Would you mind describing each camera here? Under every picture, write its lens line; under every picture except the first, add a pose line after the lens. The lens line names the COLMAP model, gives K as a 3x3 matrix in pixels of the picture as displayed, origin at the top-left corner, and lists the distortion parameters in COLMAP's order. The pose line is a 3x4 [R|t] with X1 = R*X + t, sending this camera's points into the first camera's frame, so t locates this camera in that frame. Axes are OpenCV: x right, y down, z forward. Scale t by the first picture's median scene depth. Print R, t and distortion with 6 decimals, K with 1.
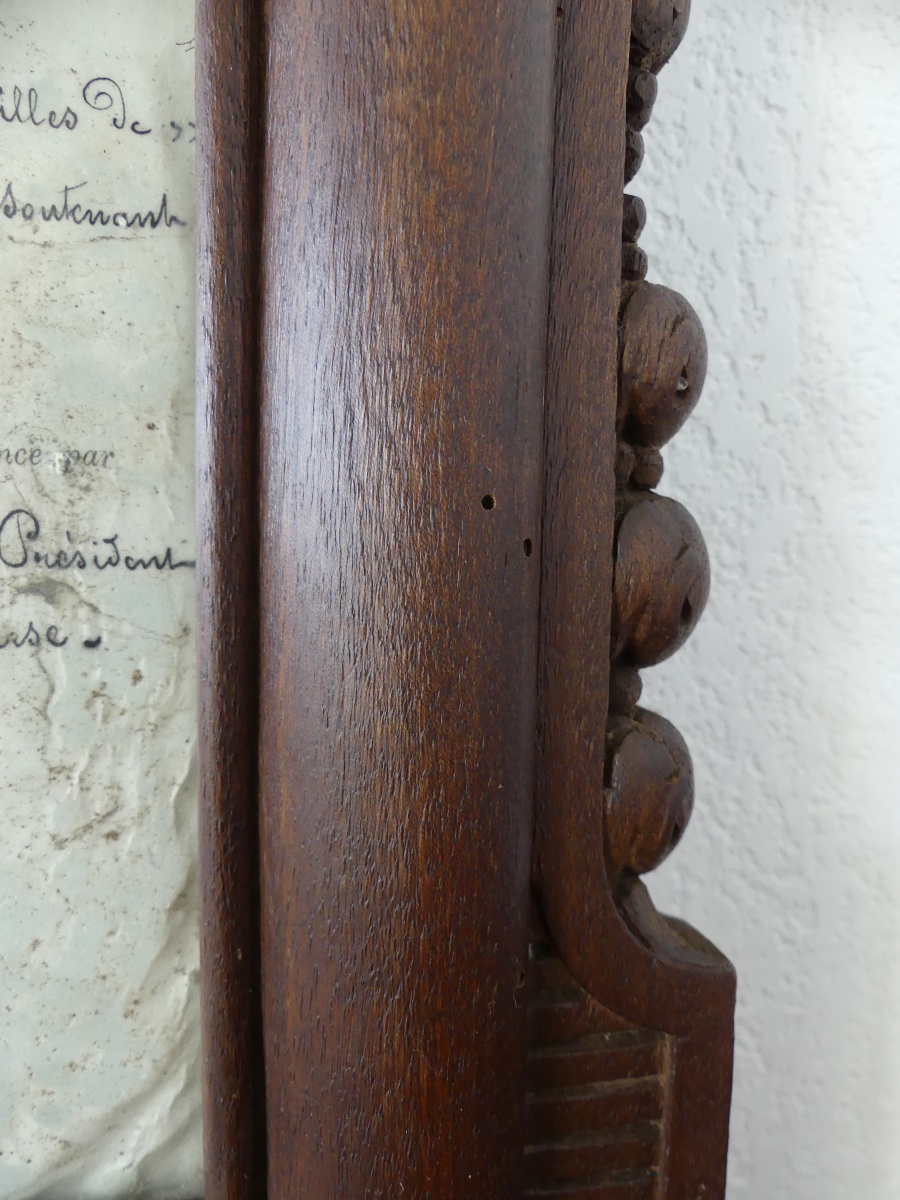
lens RADIAL K [[897.1, 0, 459.1], [0, 897.1, 630.4], [0, 0, 1]] dist [-0.047258, 0.054824]
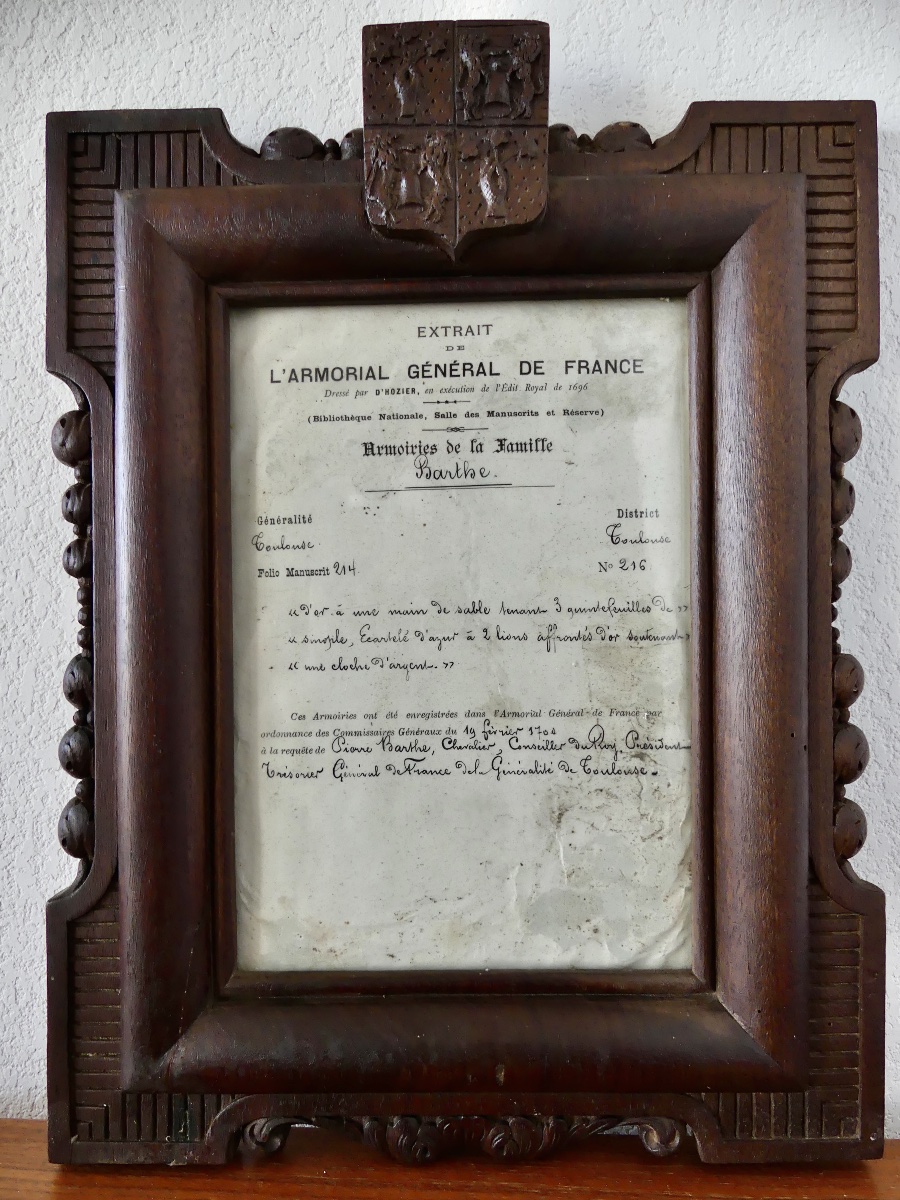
lens RADIAL K [[877.6, 0, 435.8], [0, 877.6, 604.7], [0, 0, 1]] dist [-0.096544, 0.161298]
pose [[0.970971, -0.025456, -0.237841, -0.417239], [-0.004597, 0.992152, -0.124956, -0.185702], [0.239155, 0.122422, 0.963233, -2.155395]]
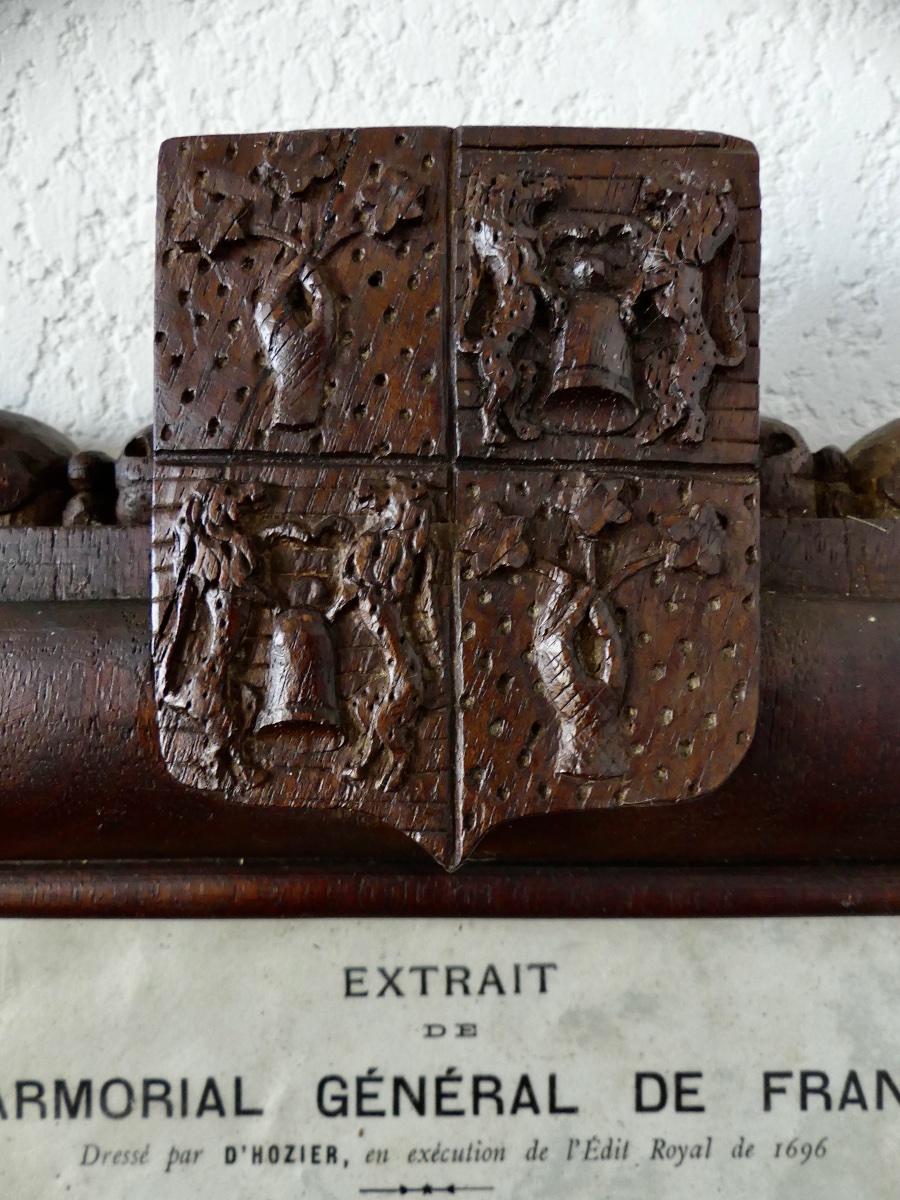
lens RADIAL K [[870.7, 0, 450.0], [0, 870.7, 600.0], [0, 0, 1]] dist [-0.025988, 0.004331]
pose [[0.978558, -0.035365, -0.202914, -0.830292], [0.003922, 0.988170, -0.153310, -1.863303], [0.205935, 0.149227, 0.967120, -0.374585]]
